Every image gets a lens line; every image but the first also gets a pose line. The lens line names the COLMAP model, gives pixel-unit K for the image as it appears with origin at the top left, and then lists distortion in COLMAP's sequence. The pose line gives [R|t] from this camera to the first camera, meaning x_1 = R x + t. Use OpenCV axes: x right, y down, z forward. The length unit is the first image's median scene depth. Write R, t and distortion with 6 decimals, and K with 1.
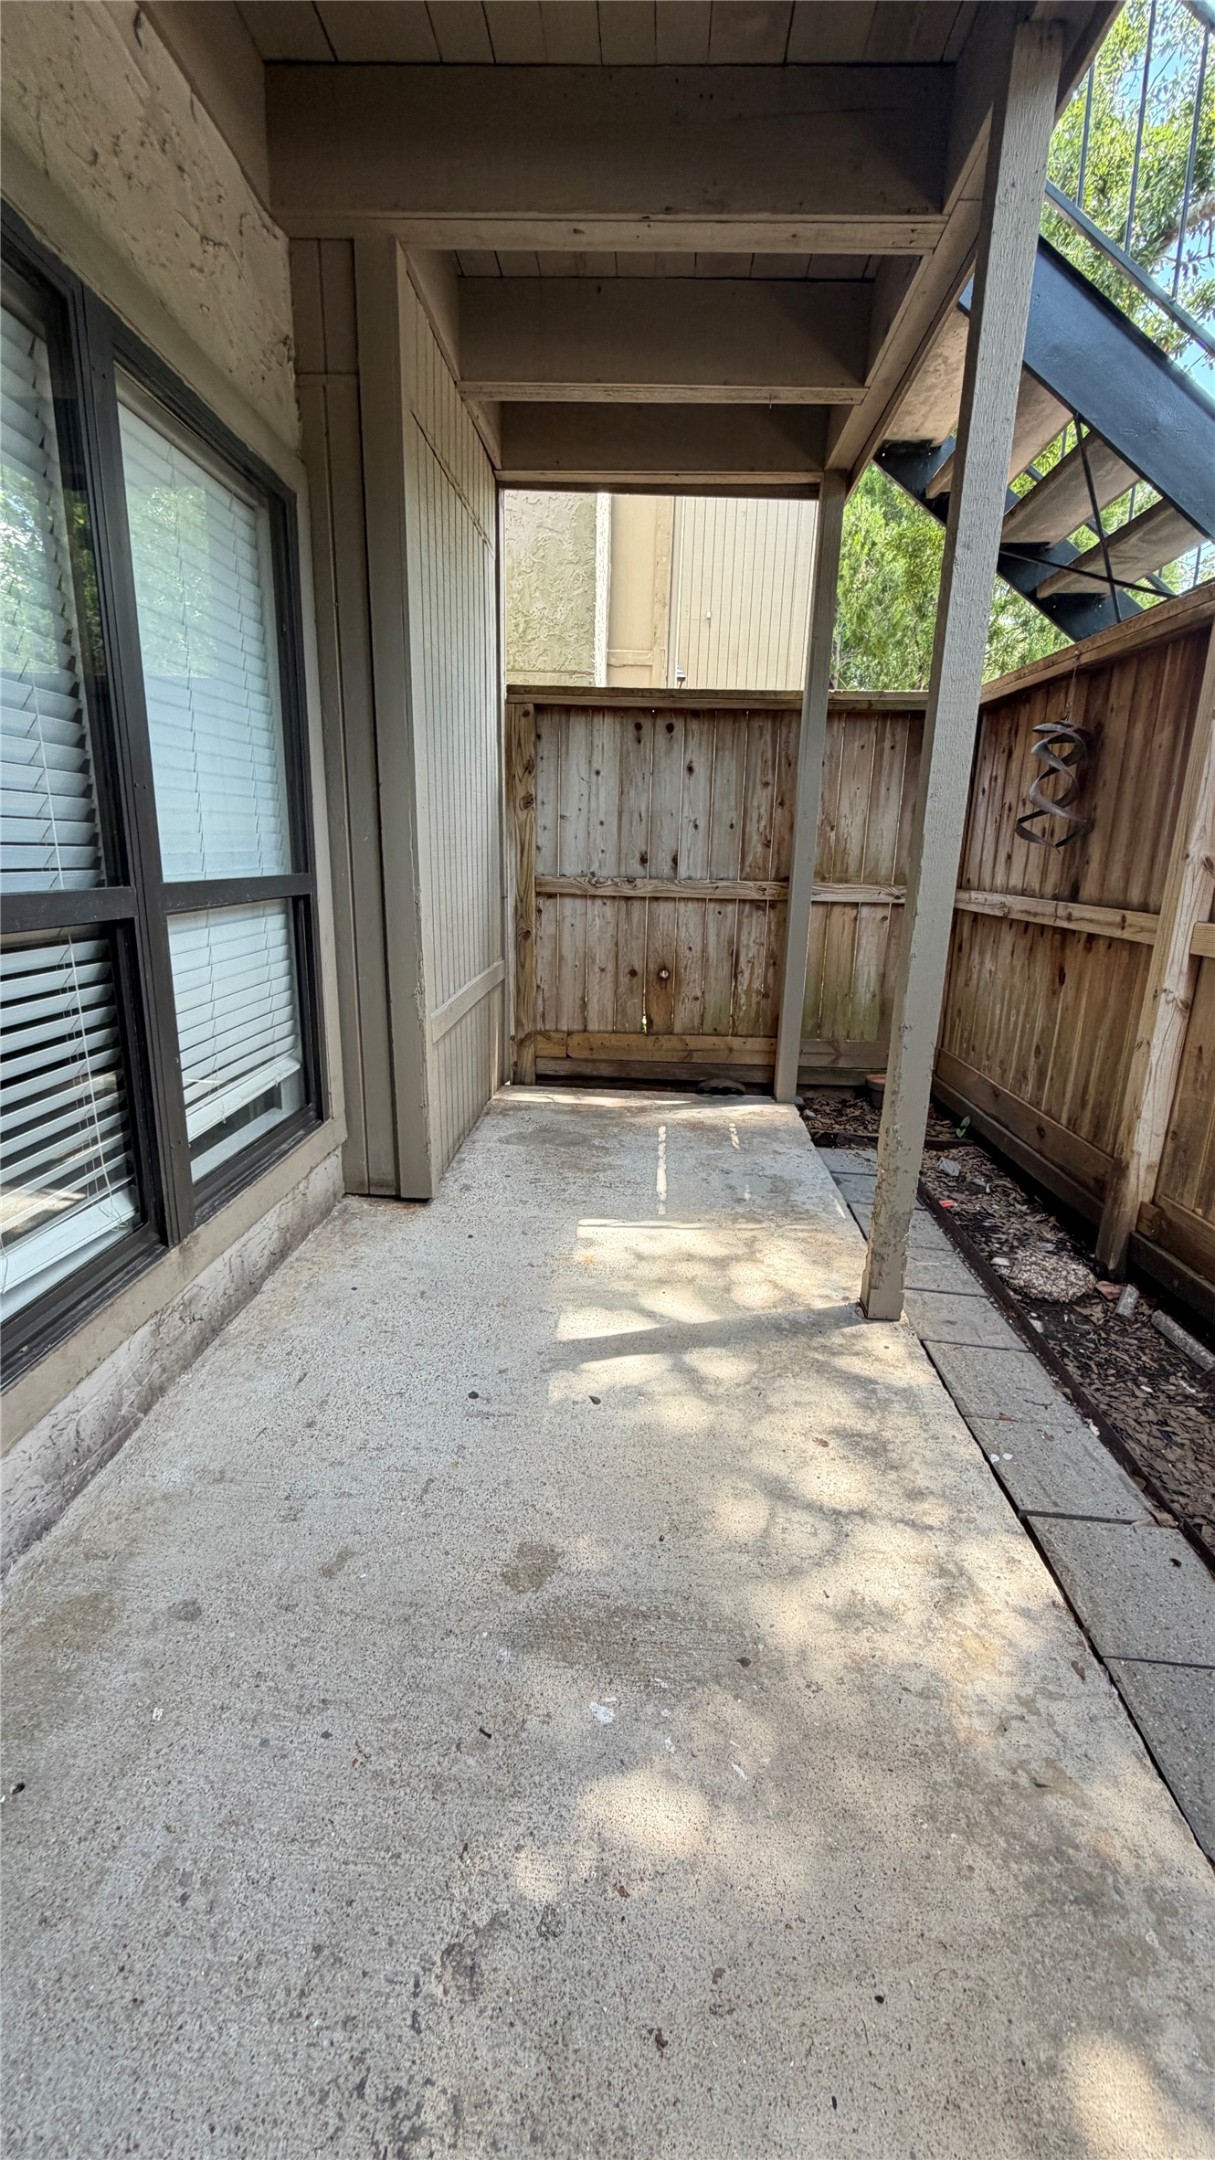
lens RADIAL K [[861.7, 0, 607.9], [0, 861.7, 1083.6], [0, 0, 1]] dist [-0.000996, -0.000293]
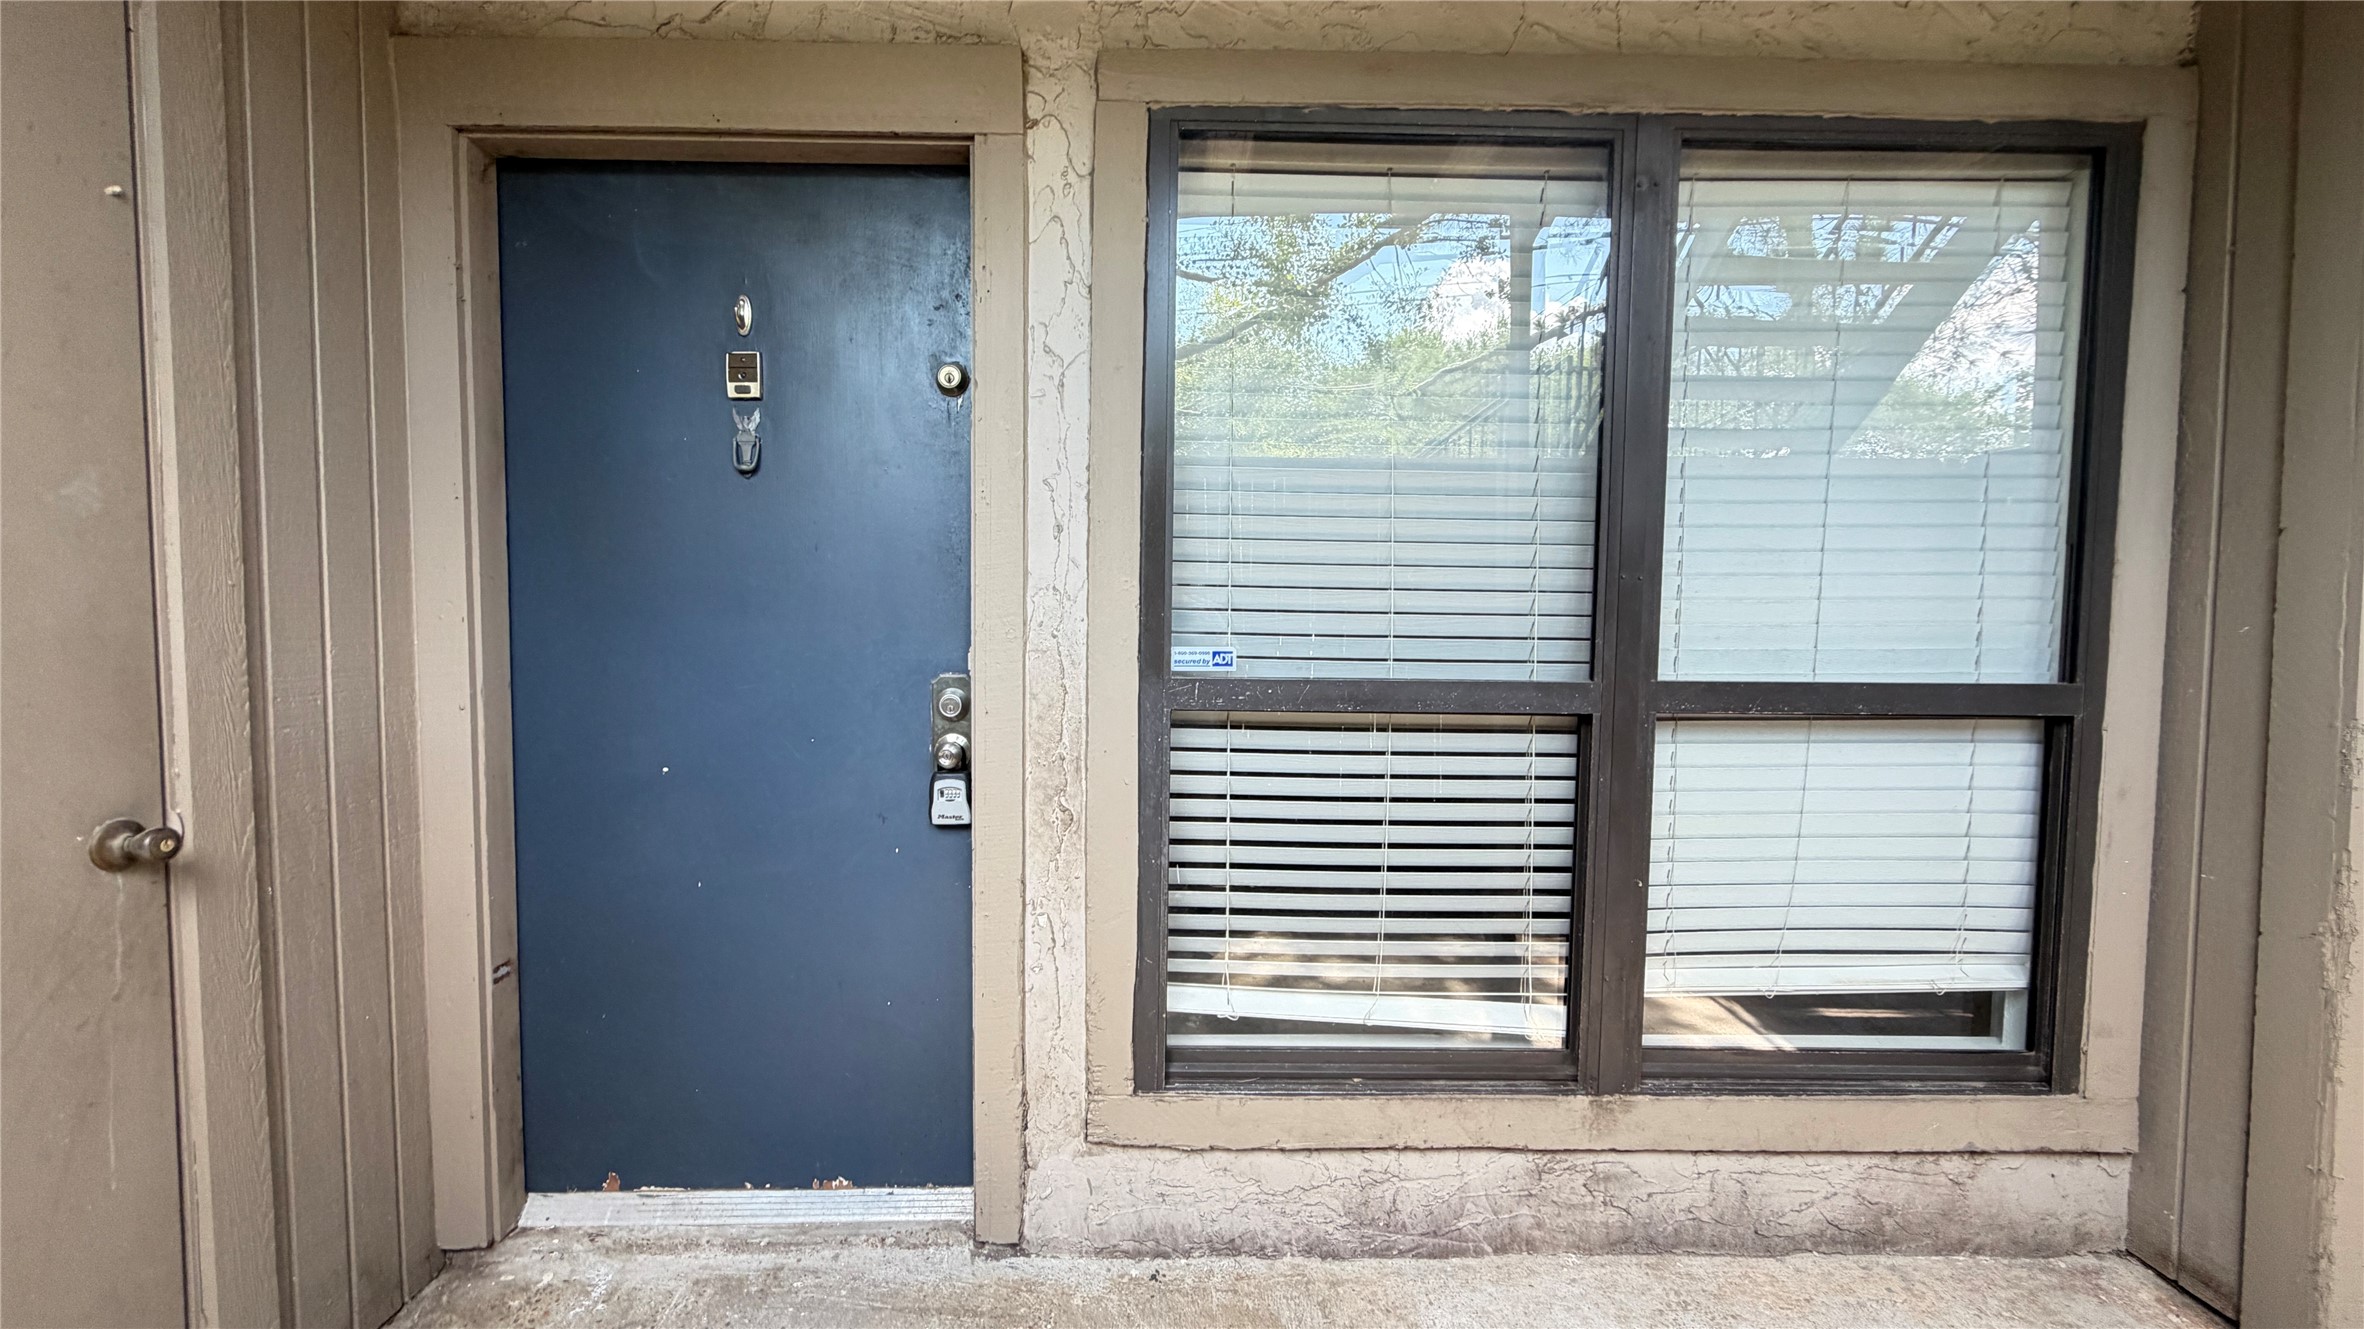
lens RADIAL K [[943.1, 0, 1185.2], [0, 943.1, 655.6], [0, 0, 1]] dist [-0.000996, -0.000293]
pose [[0.053158, 0.024924, -0.998275, 0.335928], [-0.265301, 0.964114, 0.009944, -0.113946], [0.962699, 0.264314, 0.057863, 0.387311]]
